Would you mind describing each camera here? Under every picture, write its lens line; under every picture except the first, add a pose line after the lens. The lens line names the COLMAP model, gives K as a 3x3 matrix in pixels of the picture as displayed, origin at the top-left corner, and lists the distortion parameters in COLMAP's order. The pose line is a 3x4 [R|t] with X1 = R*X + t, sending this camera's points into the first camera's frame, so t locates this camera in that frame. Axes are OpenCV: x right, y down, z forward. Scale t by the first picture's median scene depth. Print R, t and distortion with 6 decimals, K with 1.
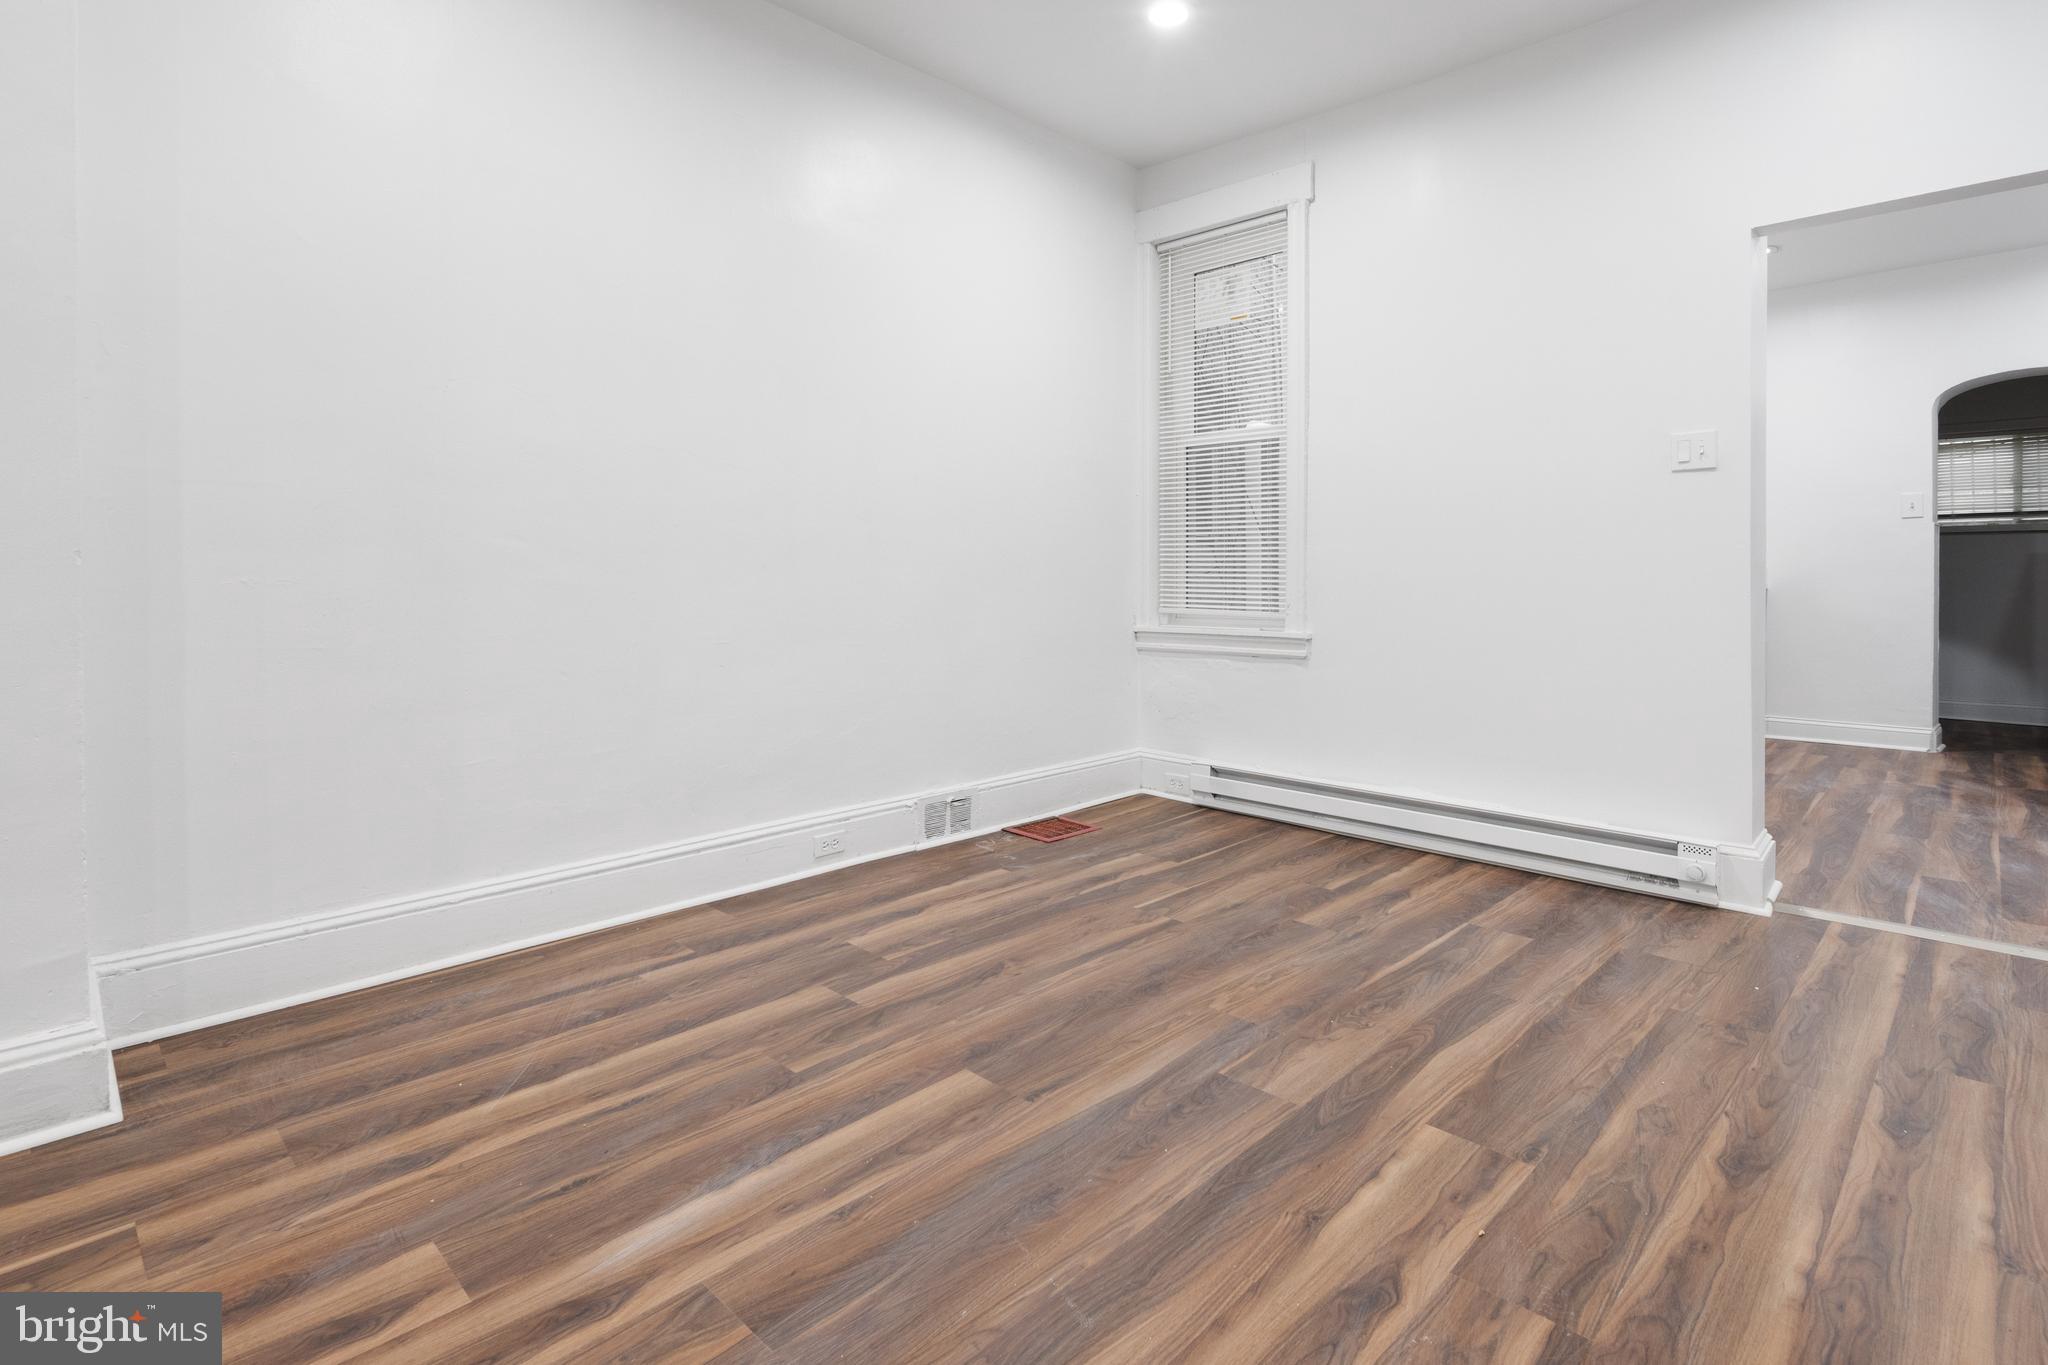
lens RADIAL K [[978.3, 0, 1024.0], [0, 978.3, 682.5], [0, 0, 1]] dist [-0.000107, -0.000359]
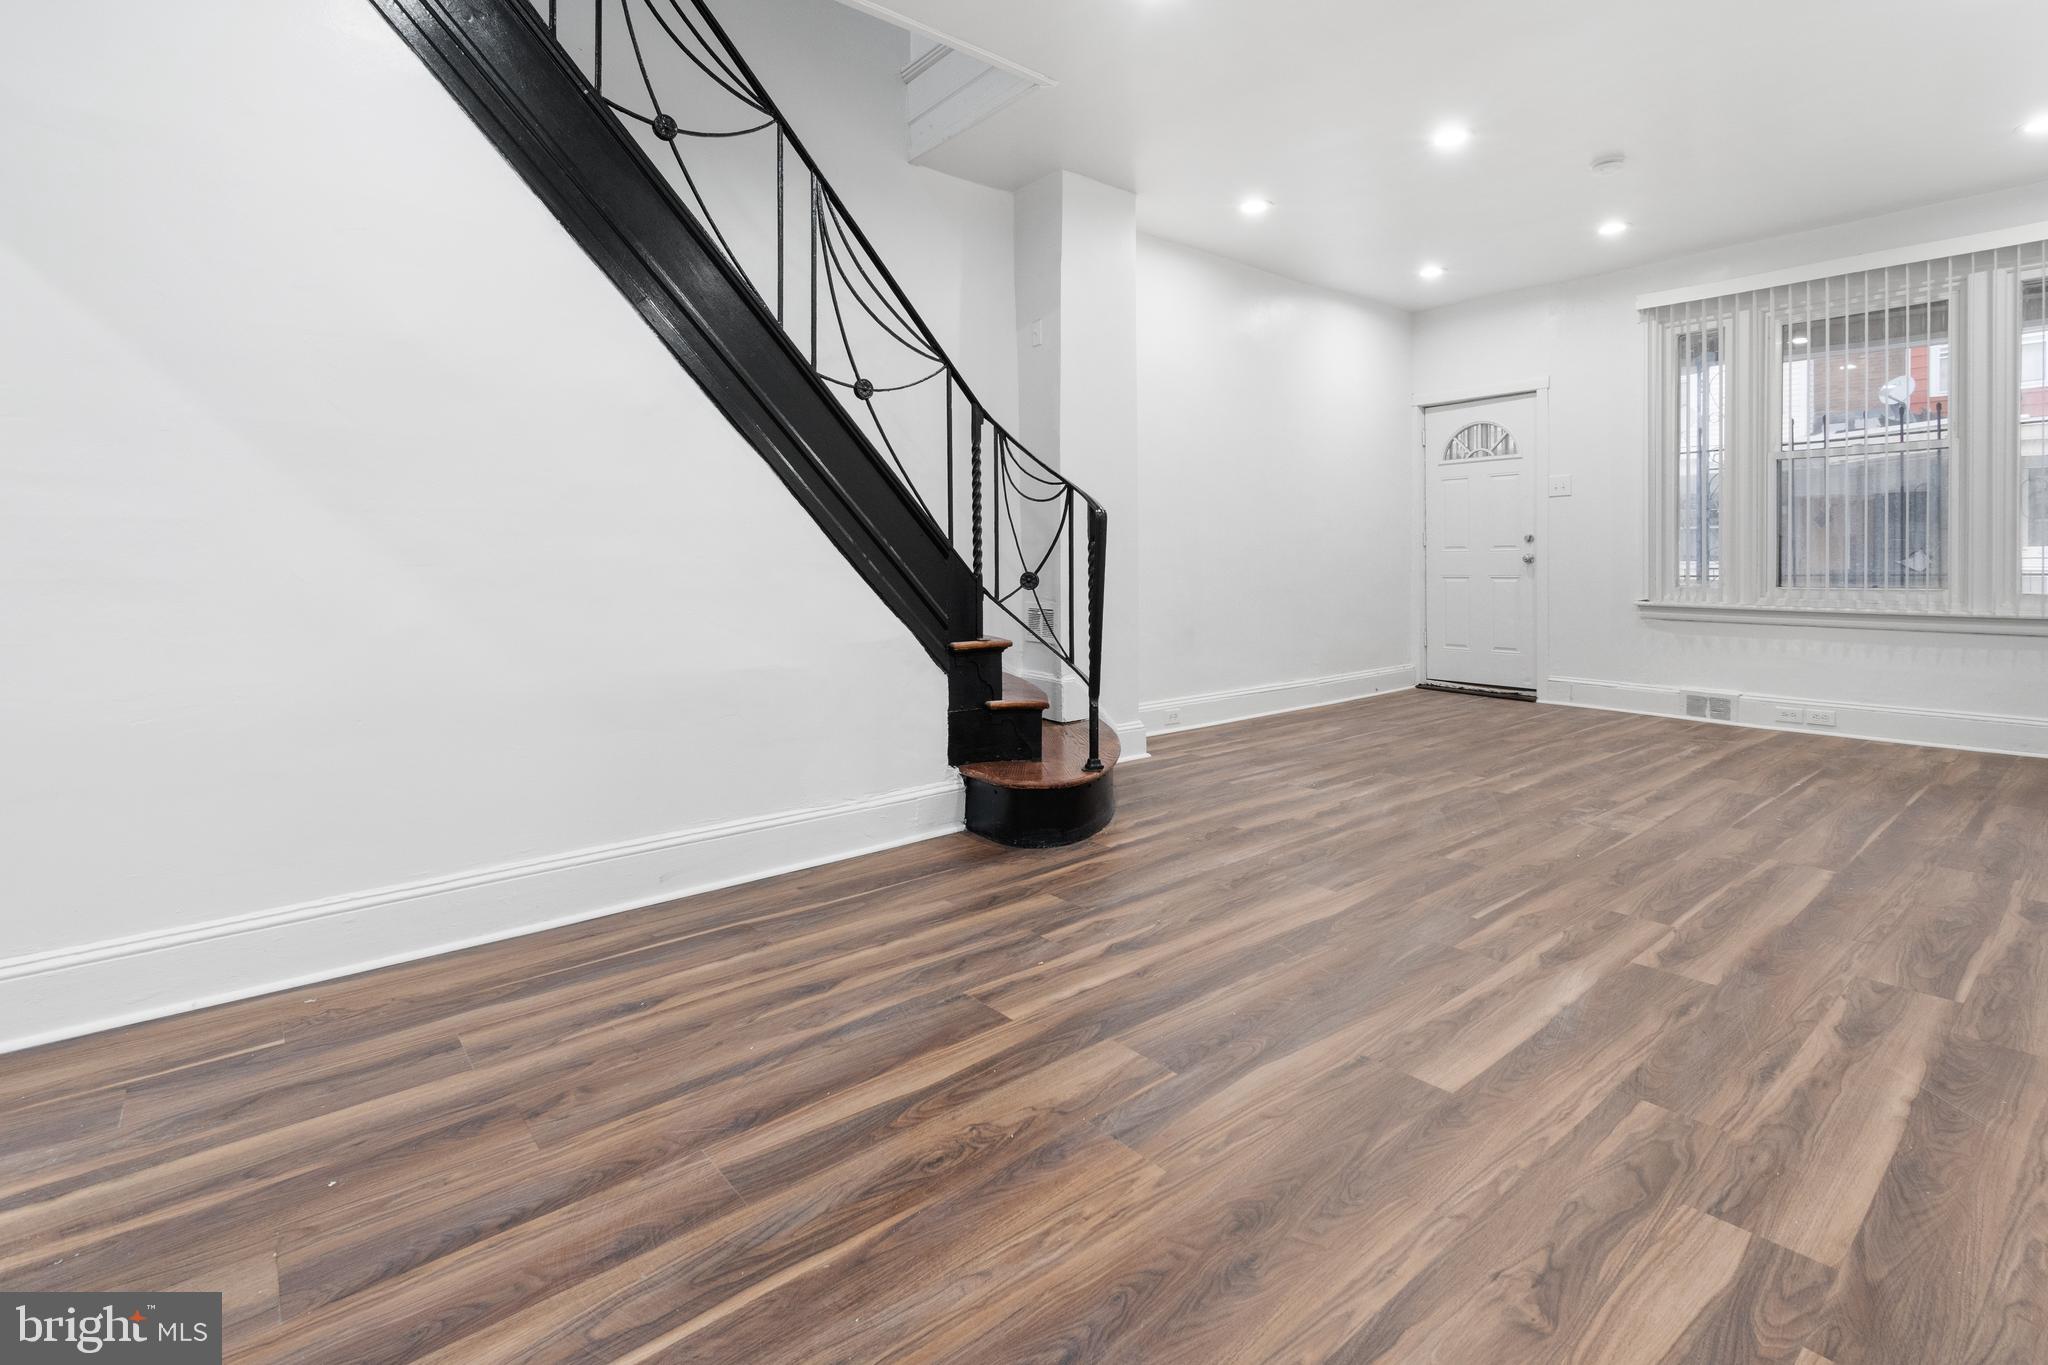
lens RADIAL K [[901.6, 0, 1024.0], [0, 901.6, 682.5], [0, 0, 1]] dist [0.001481, 0.000125]
pose [[-0.994672, -0.004660, 0.102984, 0.270748], [0.020131, 0.970964, 0.238377, -0.204177], [-0.101104, 0.239180, -0.965697, 1.865621]]
